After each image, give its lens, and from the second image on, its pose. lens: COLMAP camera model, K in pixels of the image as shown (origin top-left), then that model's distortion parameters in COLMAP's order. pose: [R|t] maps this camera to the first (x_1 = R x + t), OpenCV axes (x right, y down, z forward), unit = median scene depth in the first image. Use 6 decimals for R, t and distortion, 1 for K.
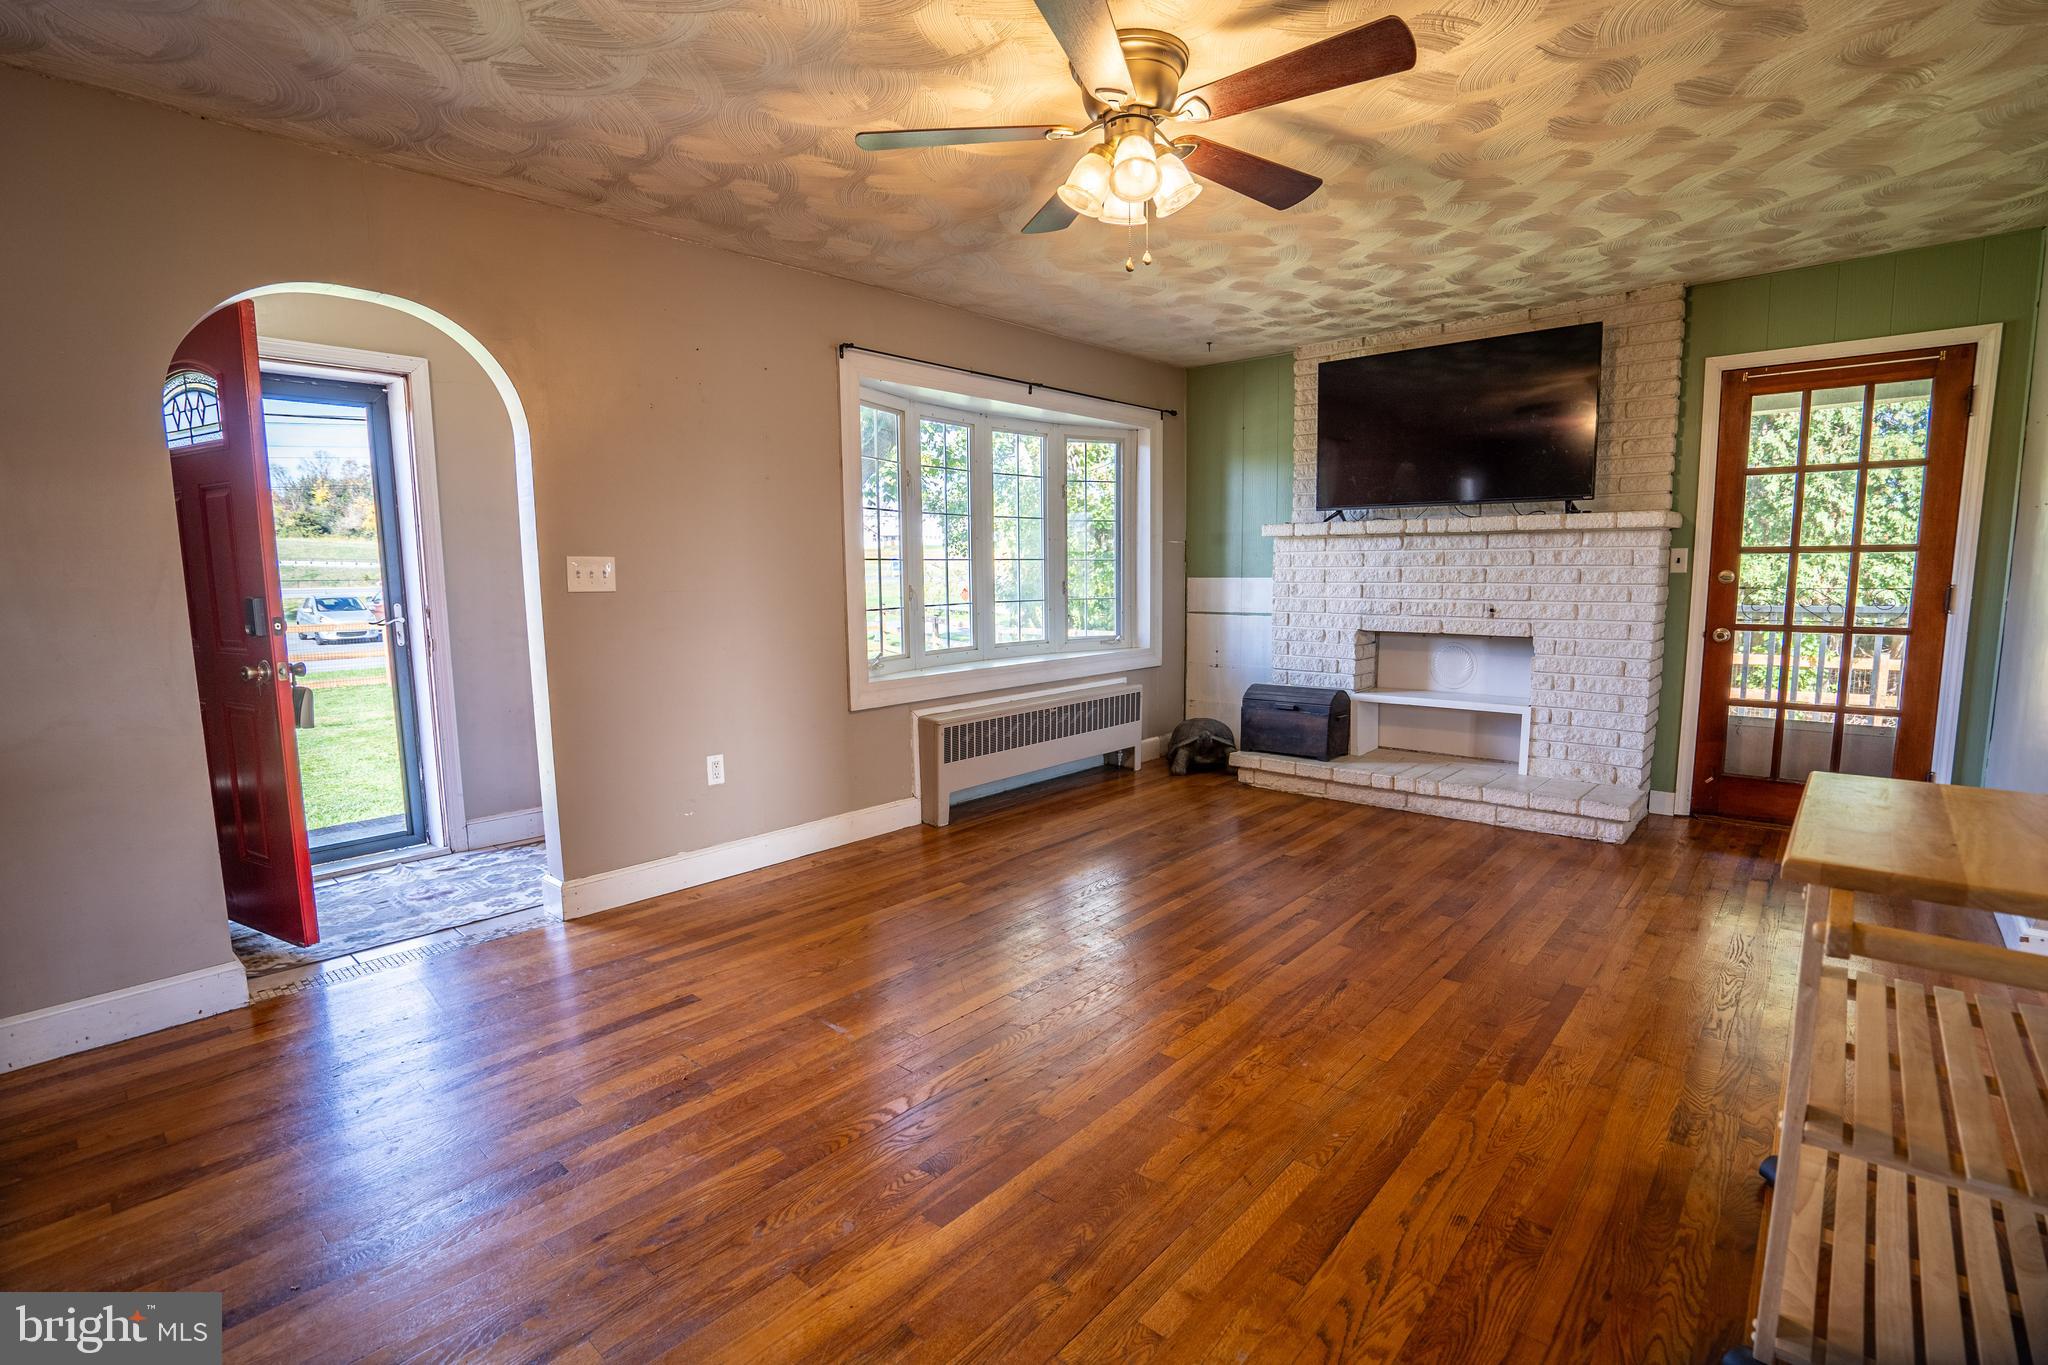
lens RADIAL K [[955.7, 0, 1026.6], [0, 955.7, 695.6], [0, 0, 1]] dist [-0.065462, 0.028077]
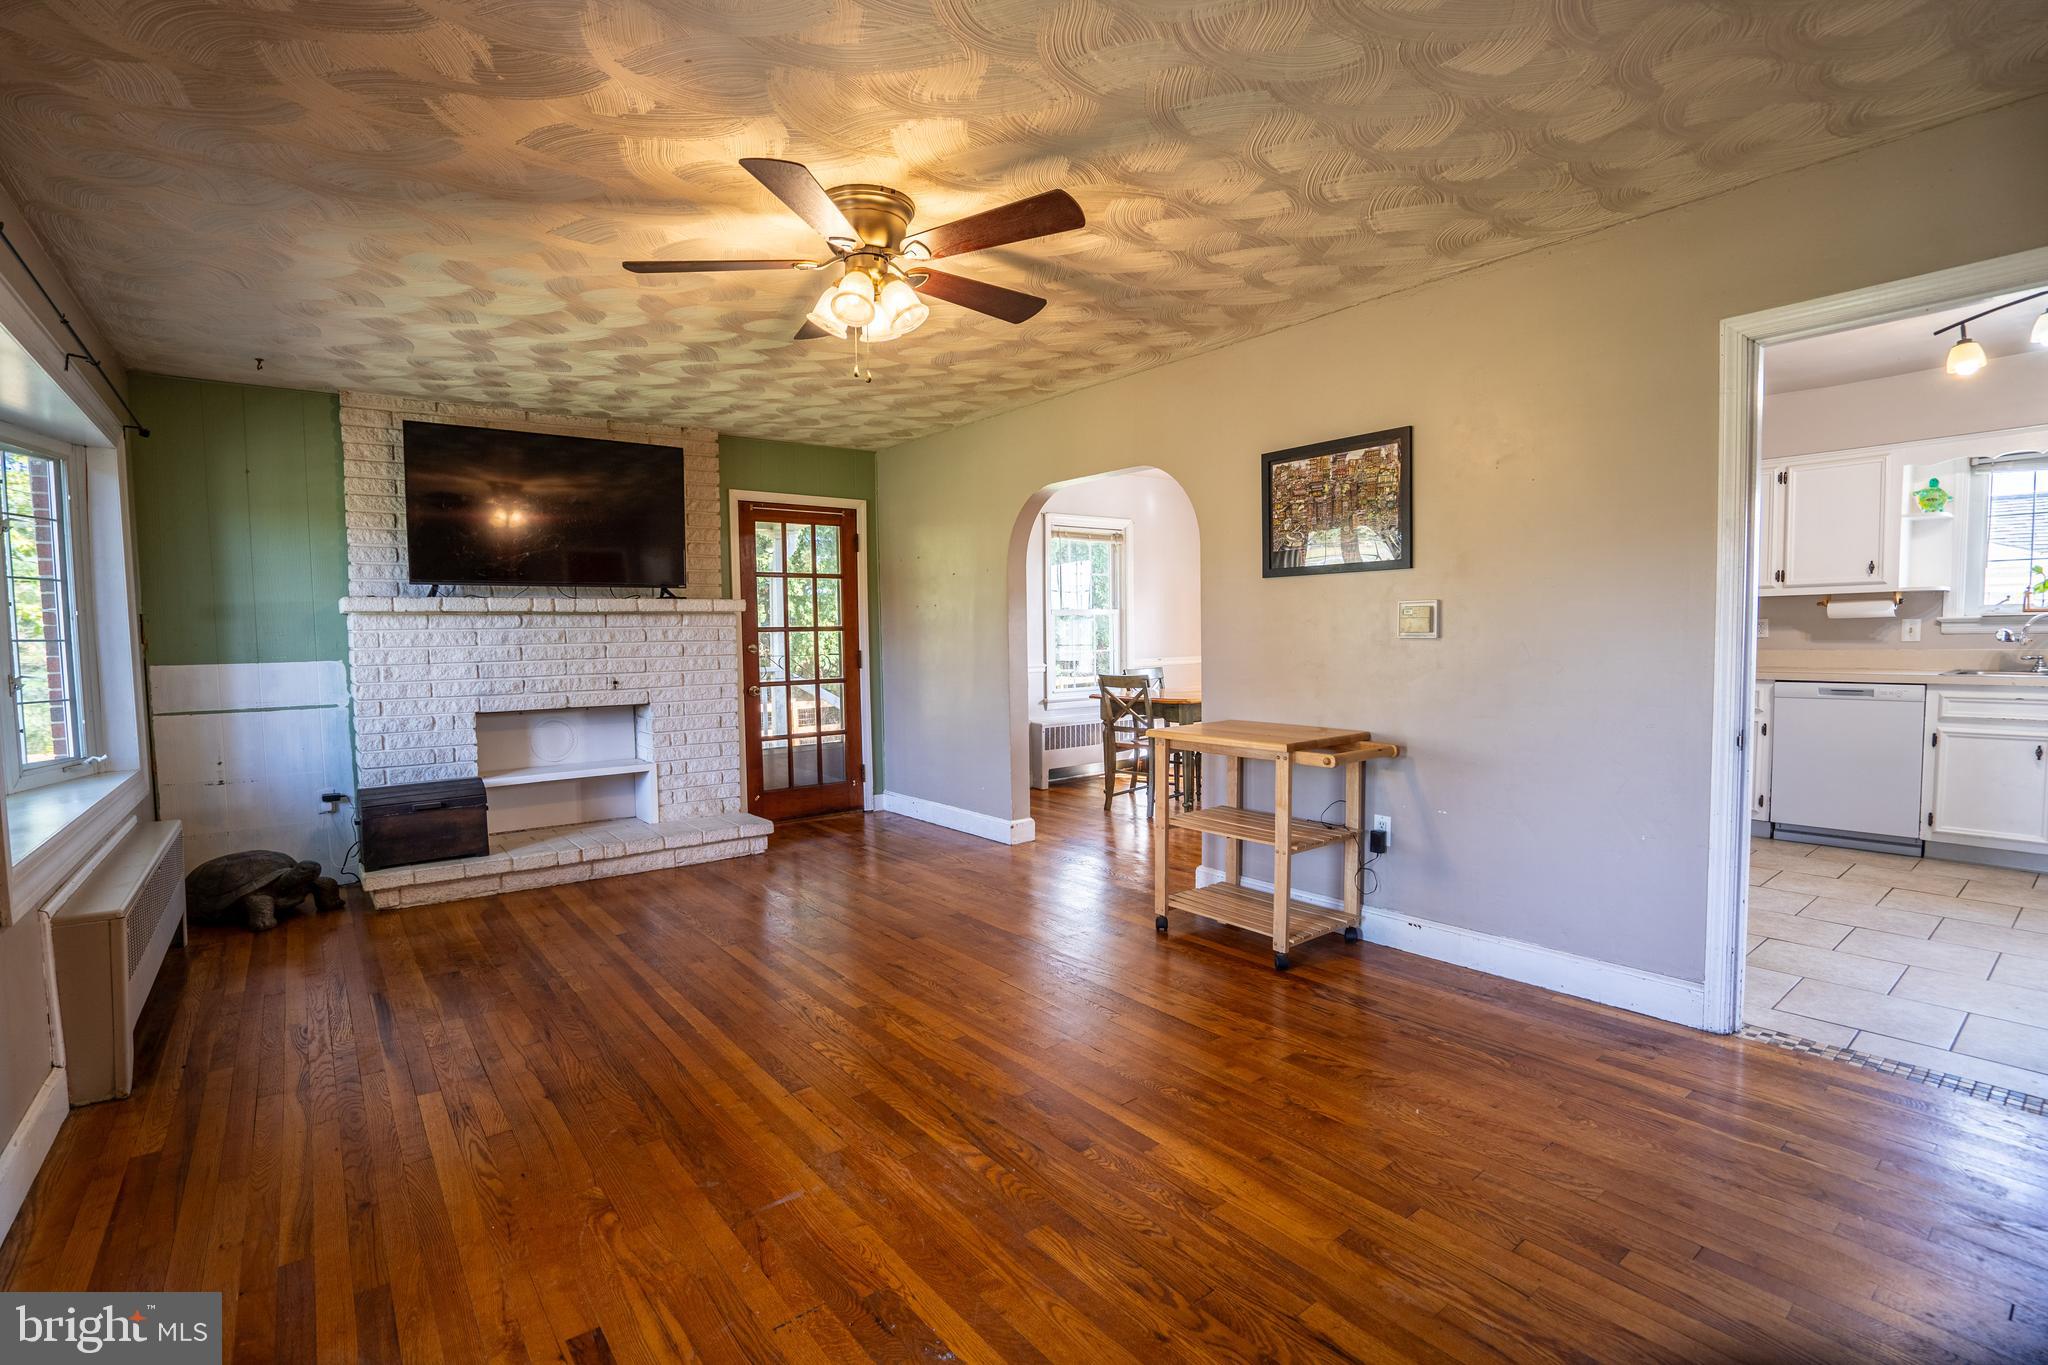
lens RADIAL K [[955.7, 0, 1026.6], [0, 955.7, 695.6], [0, 0, 1]] dist [-0.065462, 0.028077]
pose [[0.174251, -0.055272, 0.983149, -0.522005], [0.142757, 0.989293, 0.030315, -0.040392], [-0.974298, 0.135069, 0.180276, 0.332569]]
